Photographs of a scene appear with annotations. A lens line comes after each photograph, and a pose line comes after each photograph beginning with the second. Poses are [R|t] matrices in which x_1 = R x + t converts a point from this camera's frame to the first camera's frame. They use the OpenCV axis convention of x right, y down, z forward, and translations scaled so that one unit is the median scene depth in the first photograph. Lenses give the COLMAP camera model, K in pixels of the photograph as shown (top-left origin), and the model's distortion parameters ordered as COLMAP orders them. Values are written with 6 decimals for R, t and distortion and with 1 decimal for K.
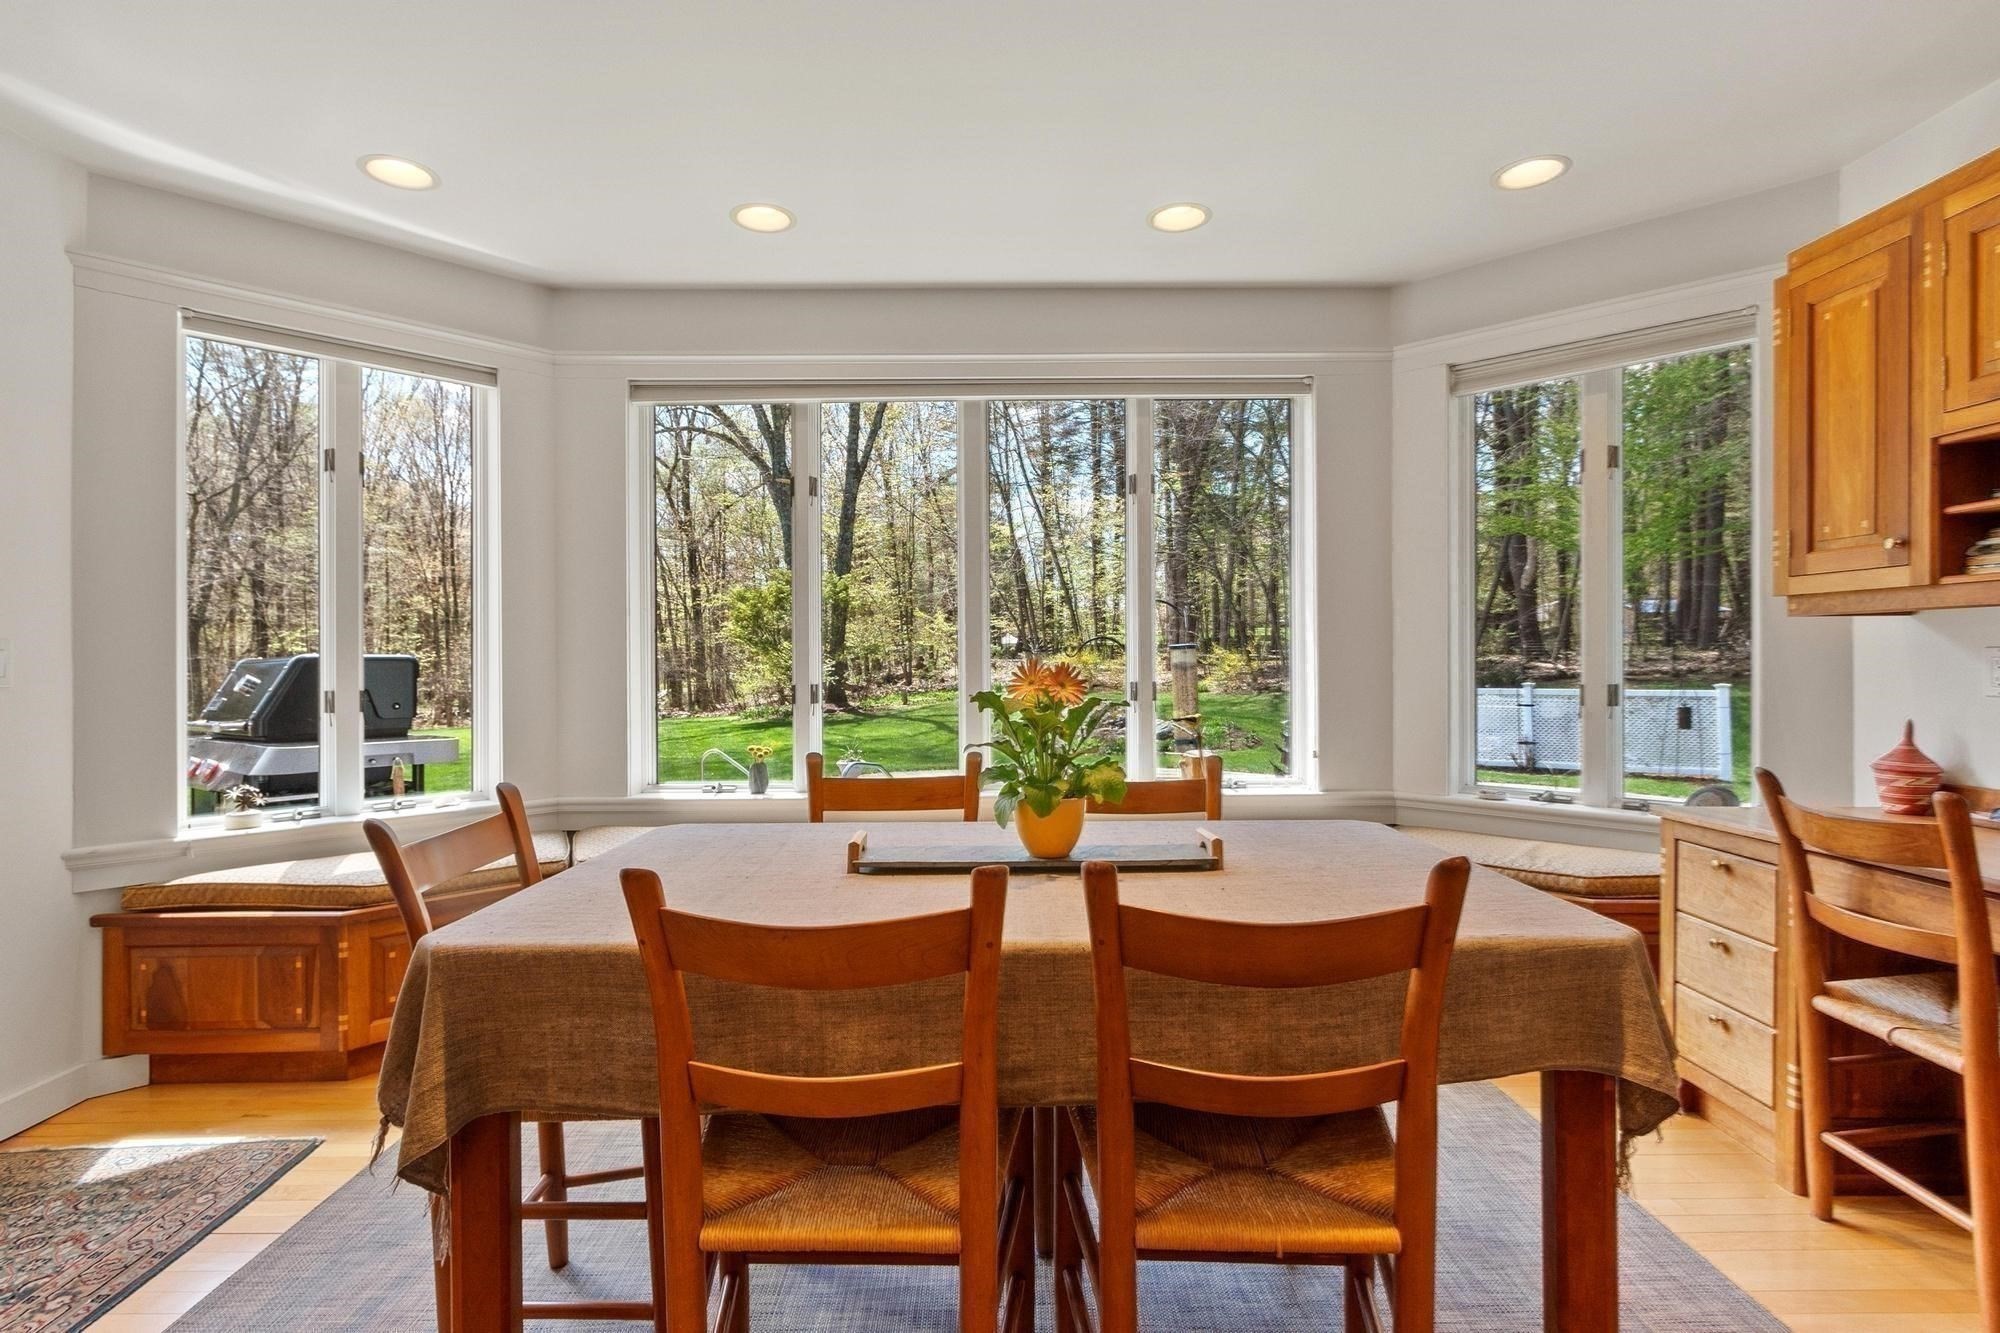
lens RADIAL K [[934.1, 0, 1000.0], [0, 934.1, 666.5], [0, 0, 1]] dist [-0.002051, -0.000840]
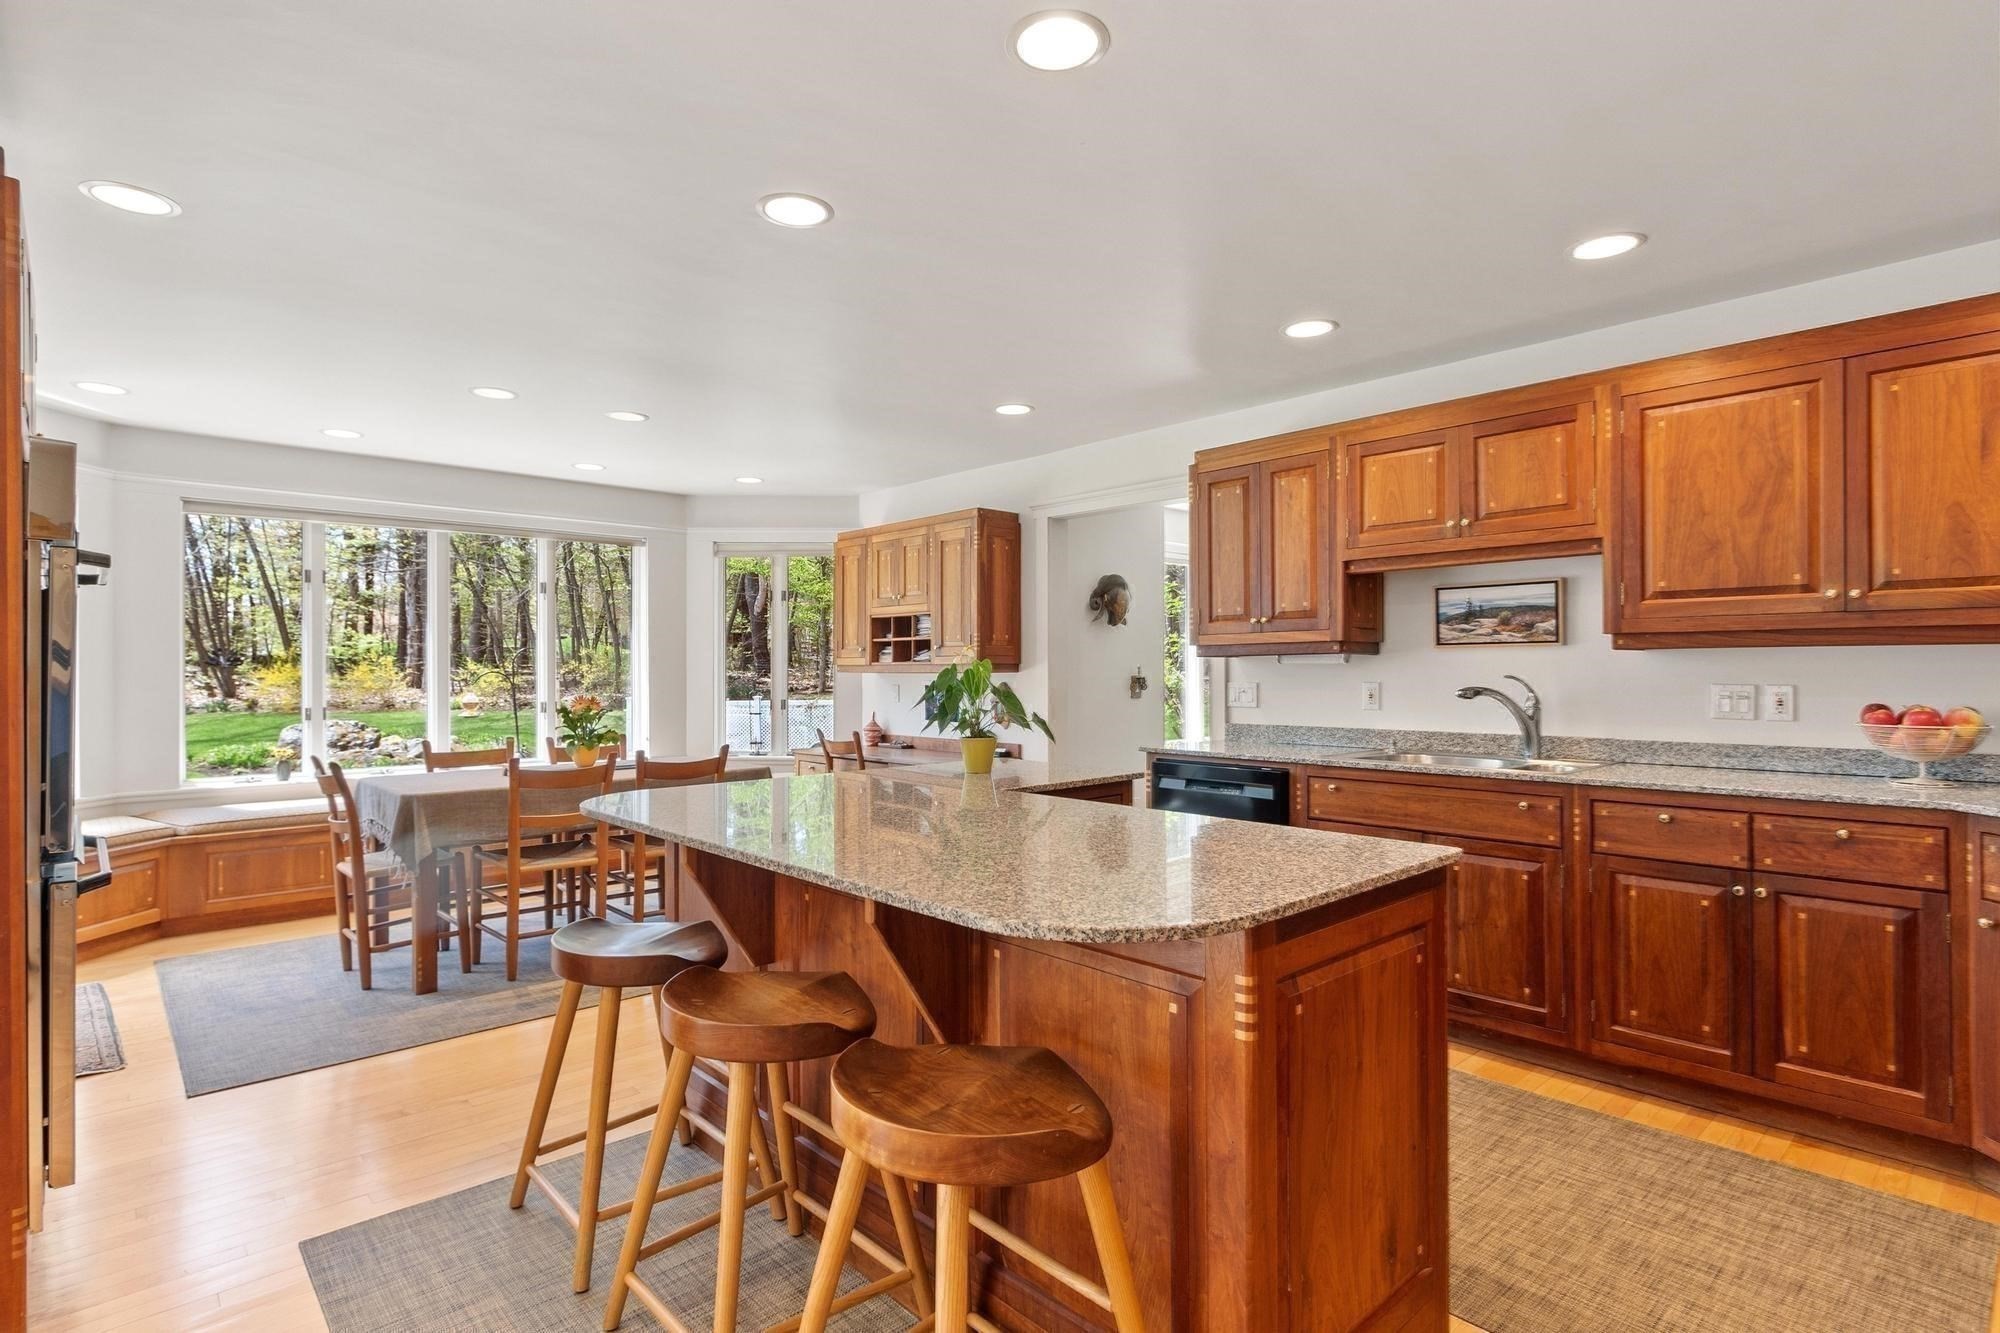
lens RADIAL K [[1002.2, 0, 1000.0], [0, 1002.2, 666.5], [0, 0, 1]] dist [0.001136, 0.000842]
pose [[0.733375, 0.007669, 0.679781, -0.744253], [0.000495, 0.999930, -0.011814, -0.039900], [-0.679824, 0.009001, 0.733320, -1.398773]]
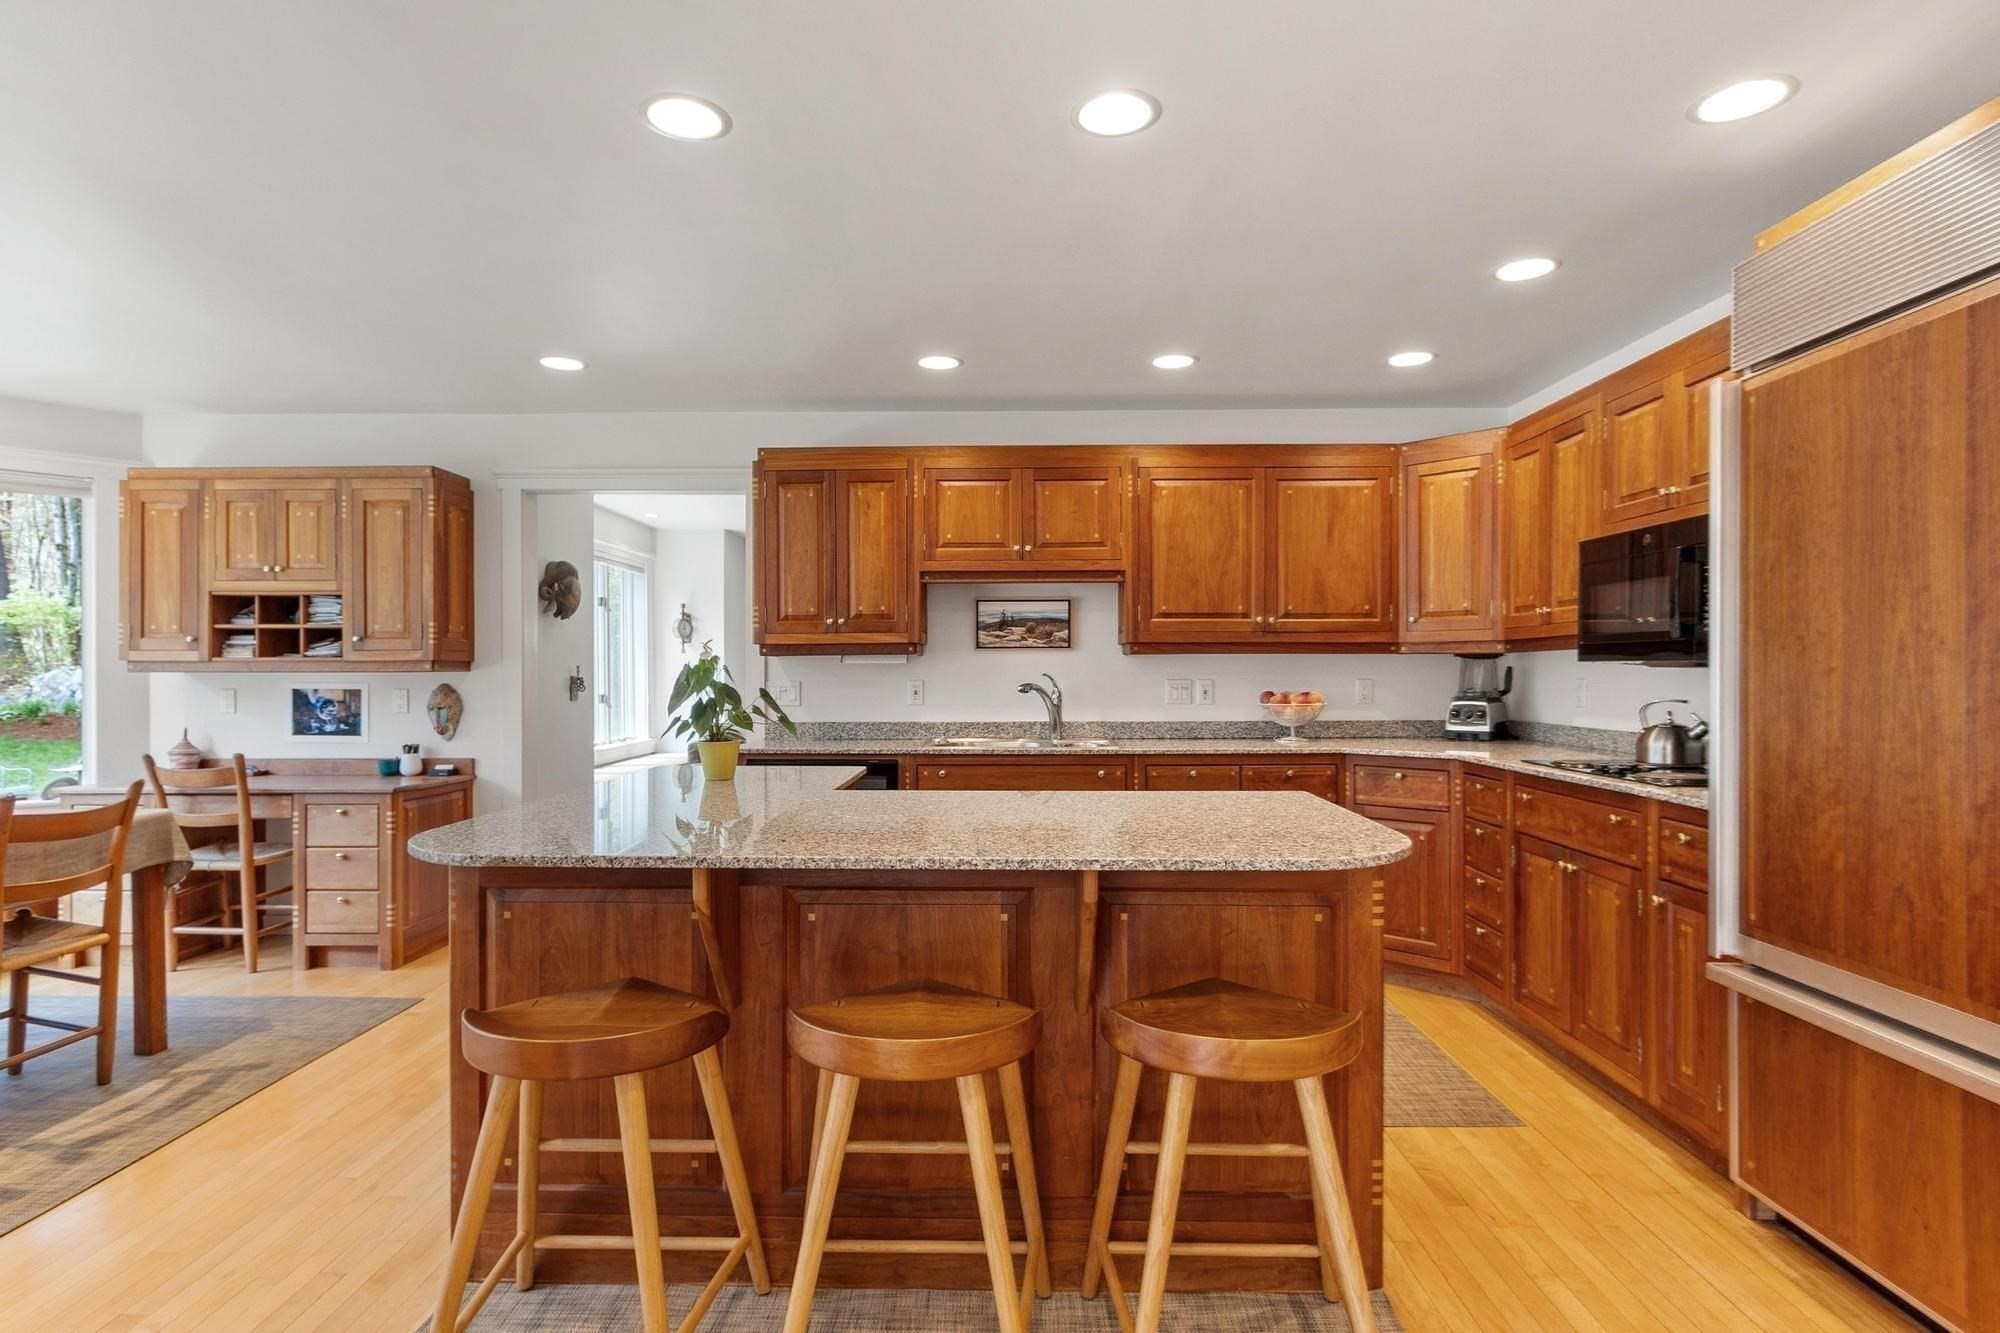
lens RADIAL K [[1039.2, 0, 1003.0], [0, 1039.2, 674.2], [0, 0, 1]] dist [-0.002570, 0.001729]
pose [[0.011502, 0.004664, 0.999923, -1.138751], [0.004960, 0.999977, -0.004722, -0.033546], [-0.999922, 0.005014, 0.011479, -0.703947]]
